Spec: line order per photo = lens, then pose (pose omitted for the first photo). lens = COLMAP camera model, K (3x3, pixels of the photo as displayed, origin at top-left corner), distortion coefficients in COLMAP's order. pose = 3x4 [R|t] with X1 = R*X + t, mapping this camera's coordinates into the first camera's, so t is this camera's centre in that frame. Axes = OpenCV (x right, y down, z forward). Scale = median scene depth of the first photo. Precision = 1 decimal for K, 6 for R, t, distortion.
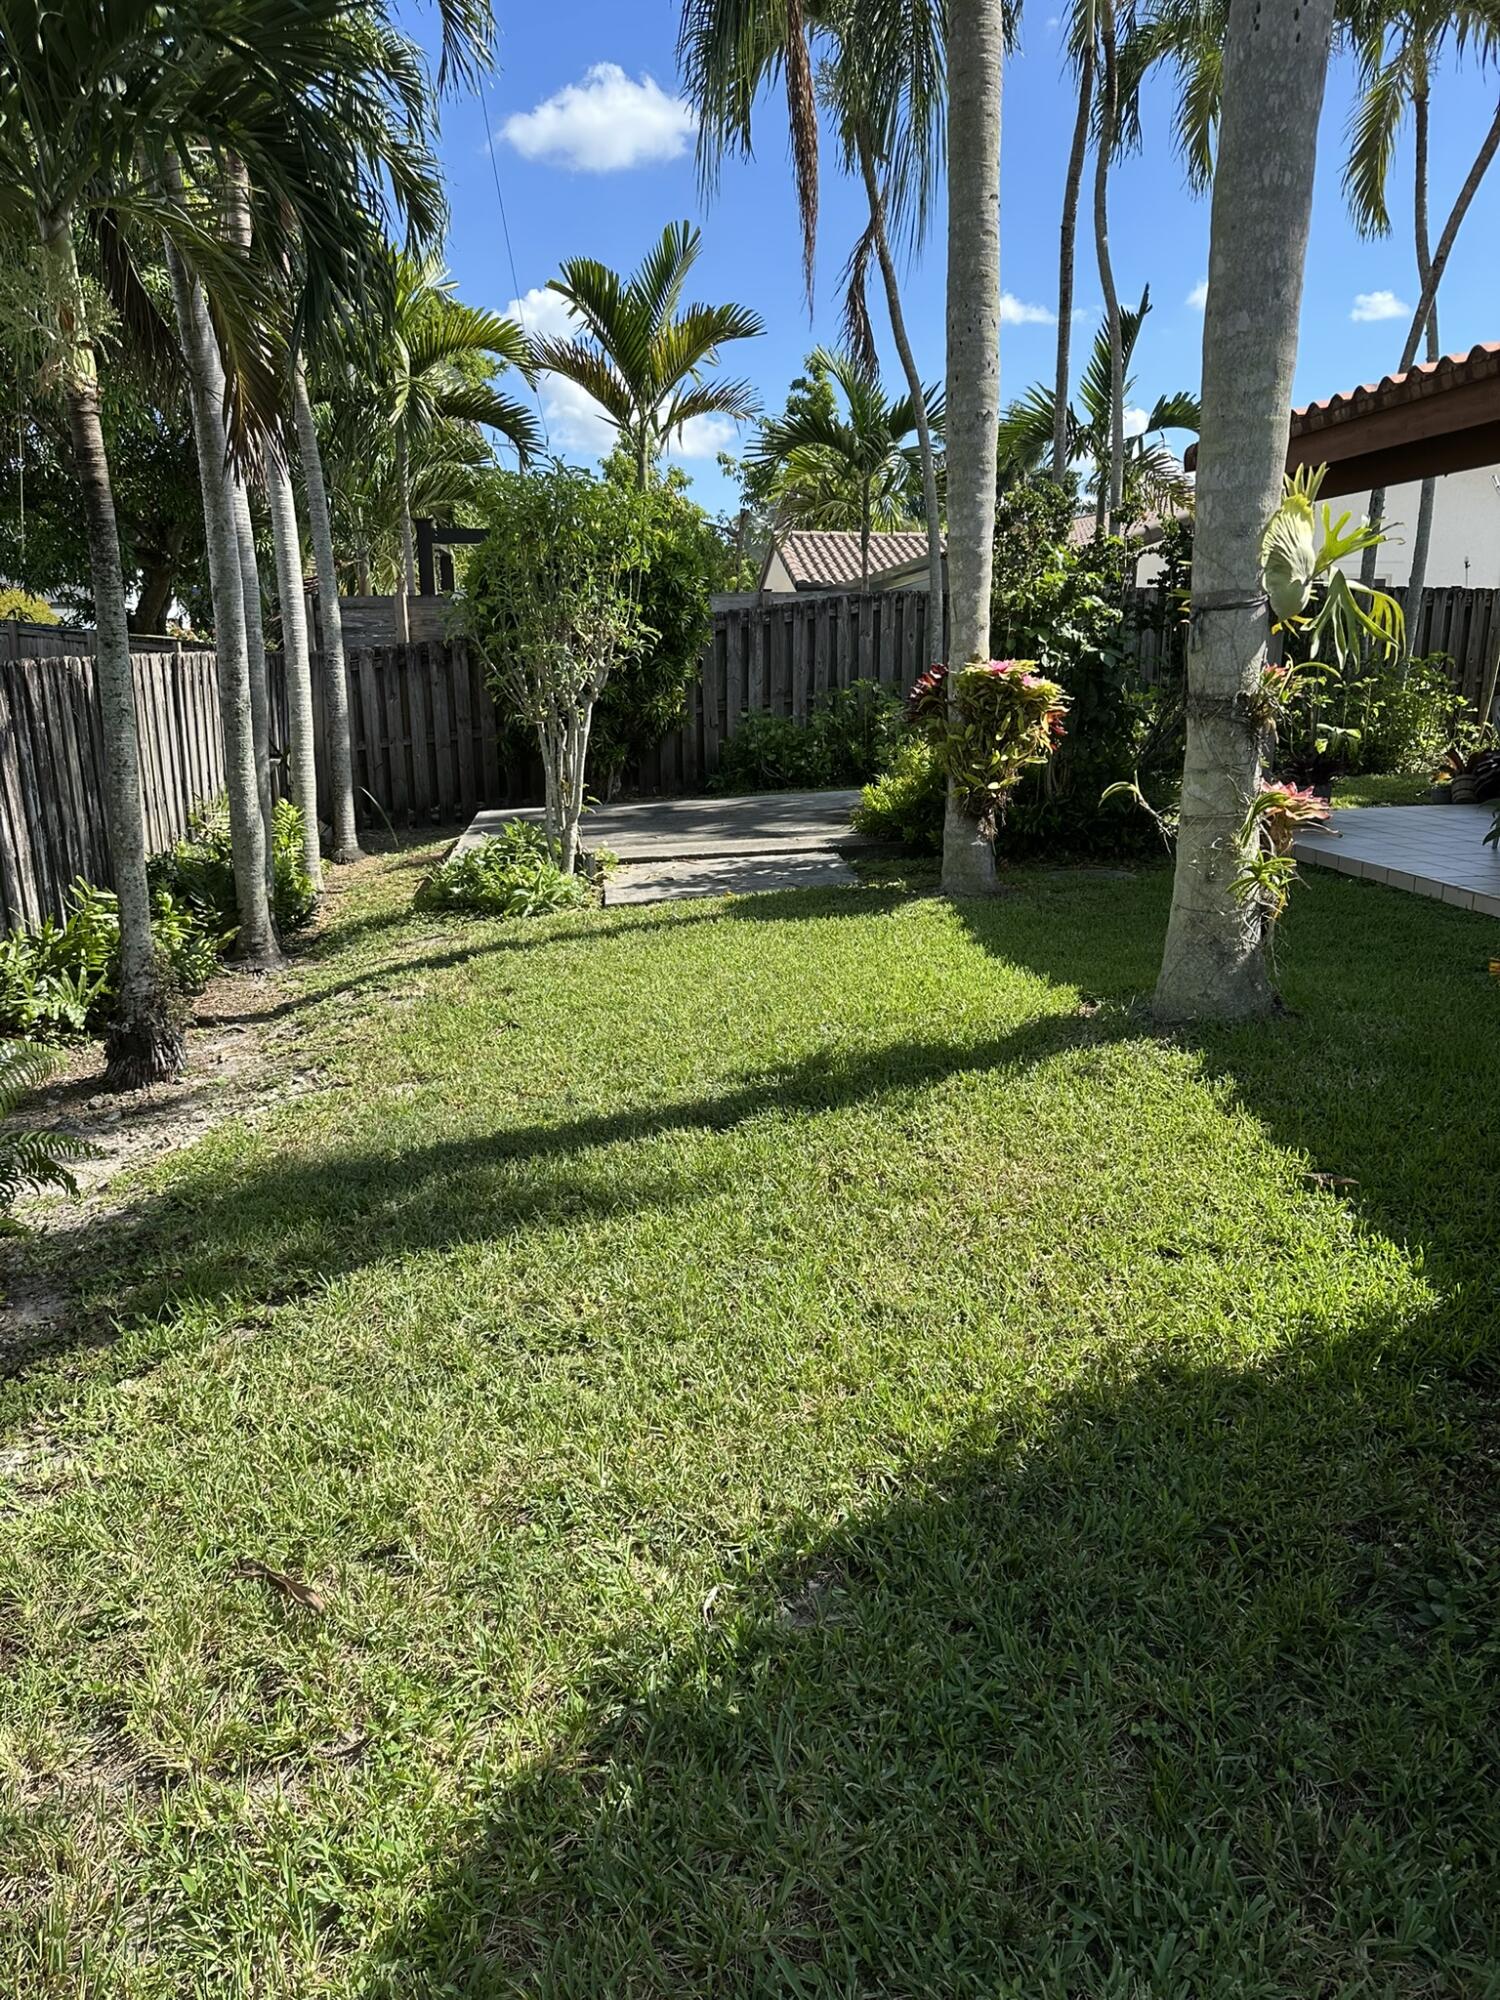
lens RADIAL K [[1392.7, 0, 747.1], [0, 1392.7, 1006.1], [0, 0, 1]] dist [0.054882, -0.079519]
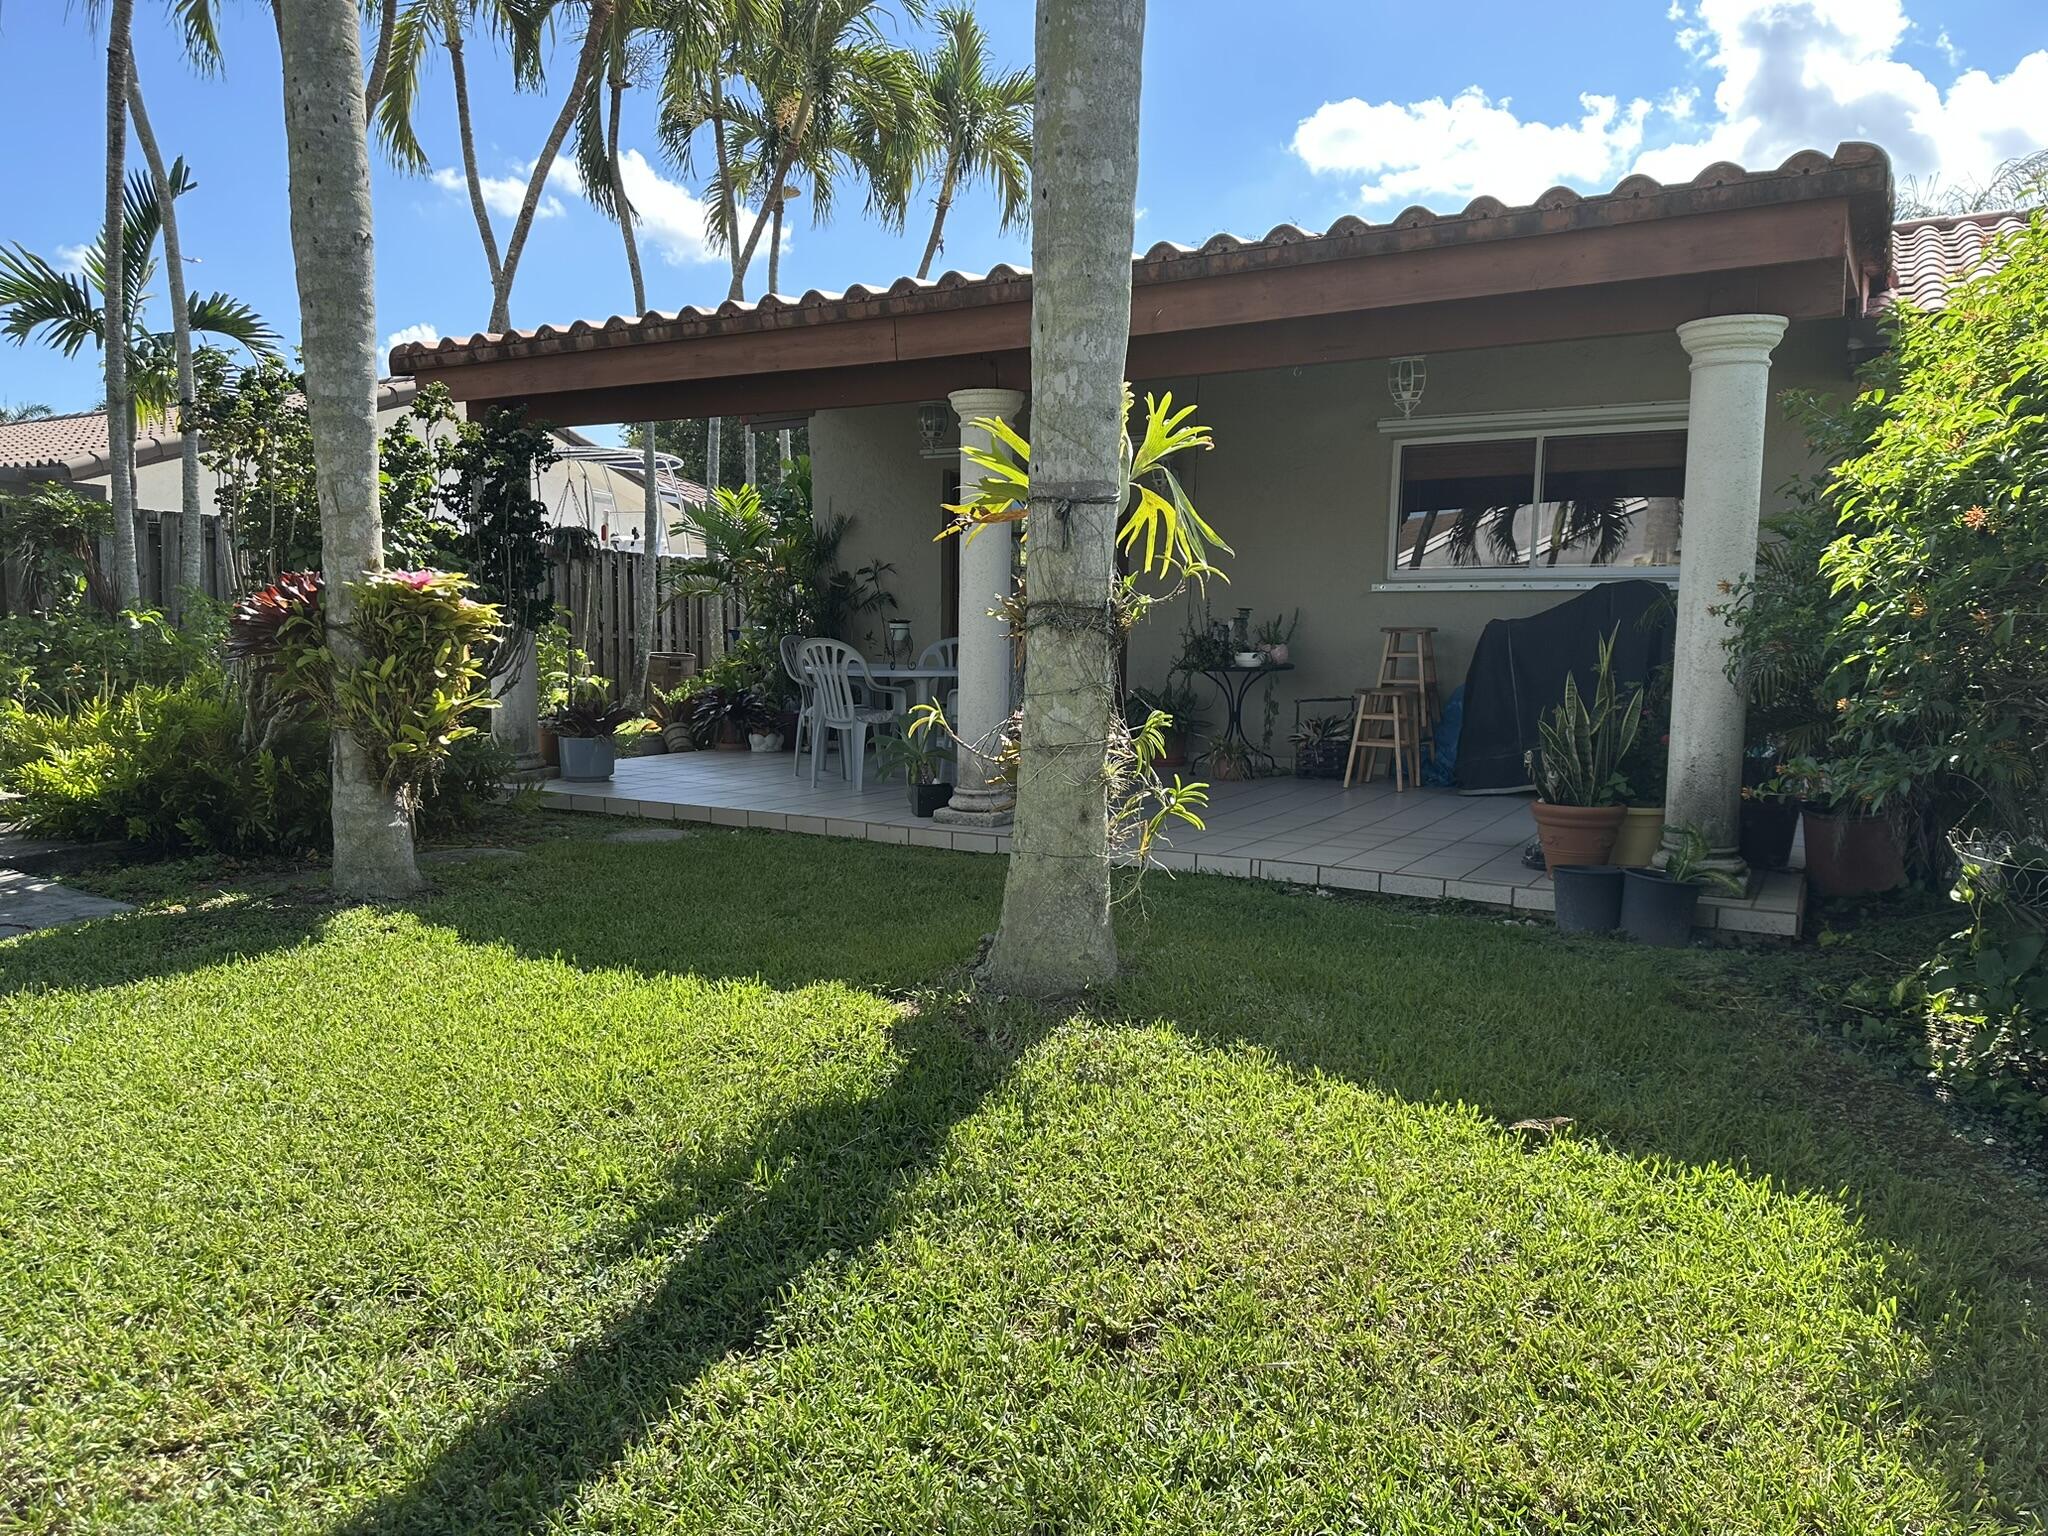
lens RADIAL K [[1369.0, 0, 1024.6], [0, 1369.0, 818.6], [0, 0, 1]] dist [0.001623, -0.063242]
pose [[0.567138, -0.084439, 0.819283, -0.235447], [0.175016, 0.984369, -0.019698, -0.053052], [-0.804813, 0.154559, 0.573051, 0.371498]]
